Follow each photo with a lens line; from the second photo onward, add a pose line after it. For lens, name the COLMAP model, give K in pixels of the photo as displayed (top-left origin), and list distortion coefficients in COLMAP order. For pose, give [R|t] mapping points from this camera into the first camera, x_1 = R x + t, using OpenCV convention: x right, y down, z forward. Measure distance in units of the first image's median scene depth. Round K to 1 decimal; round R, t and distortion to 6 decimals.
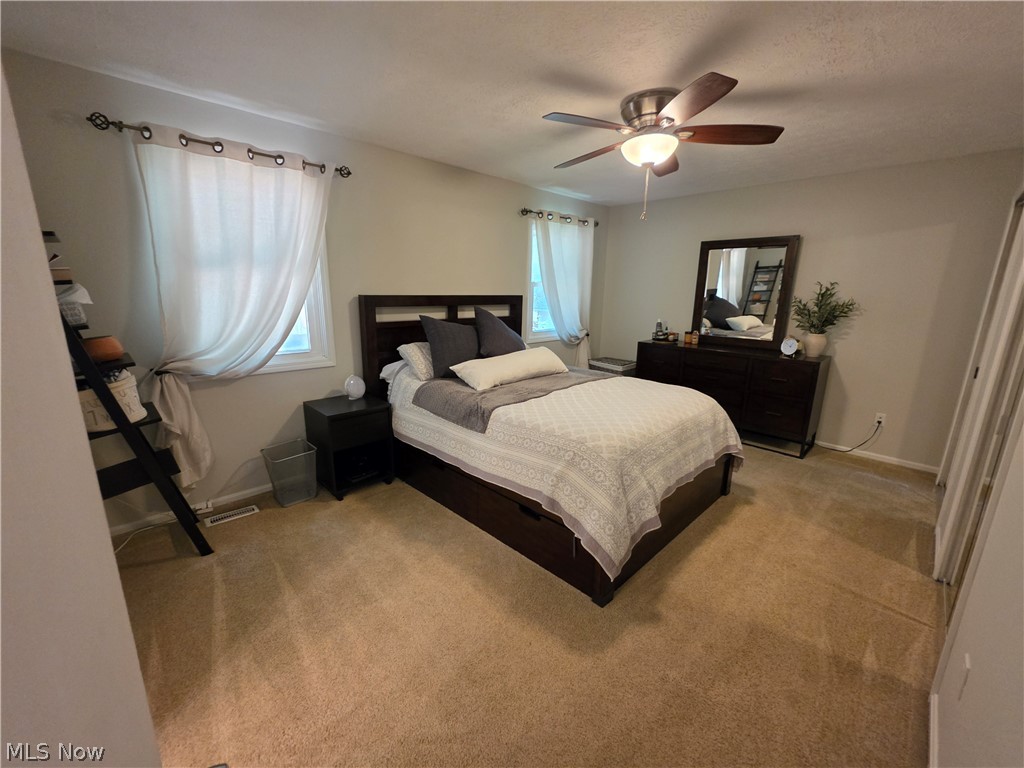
lens RADIAL K [[414.4, 0, 503.3], [0, 414.4, 385.7], [0, 0, 1]] dist [-0.004006, 0.000422]
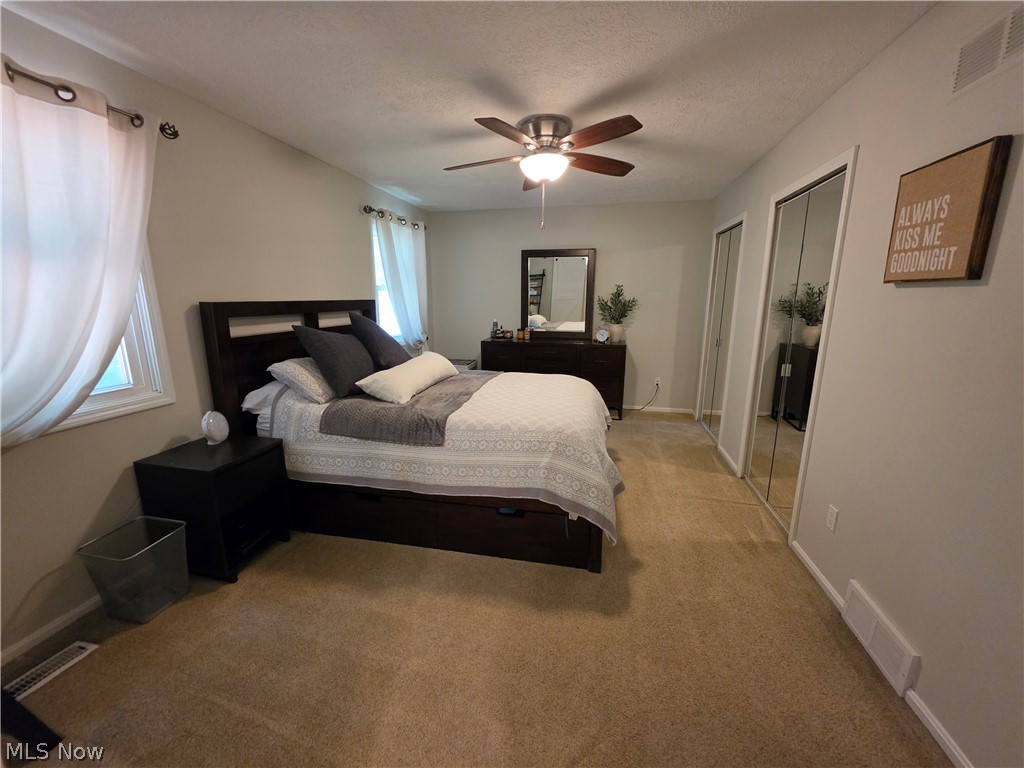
lens RADIAL K [[414.4, 0, 506.7], [0, 414.4, 384.1], [0, 0, 1]] dist [-0.004006, 0.000422]
pose [[0.834348, -0.127670, 0.536250, -0.338915], [0.135938, 0.990420, 0.024294, -0.021169], [-0.534214, 0.052627, 0.843709, 0.110556]]
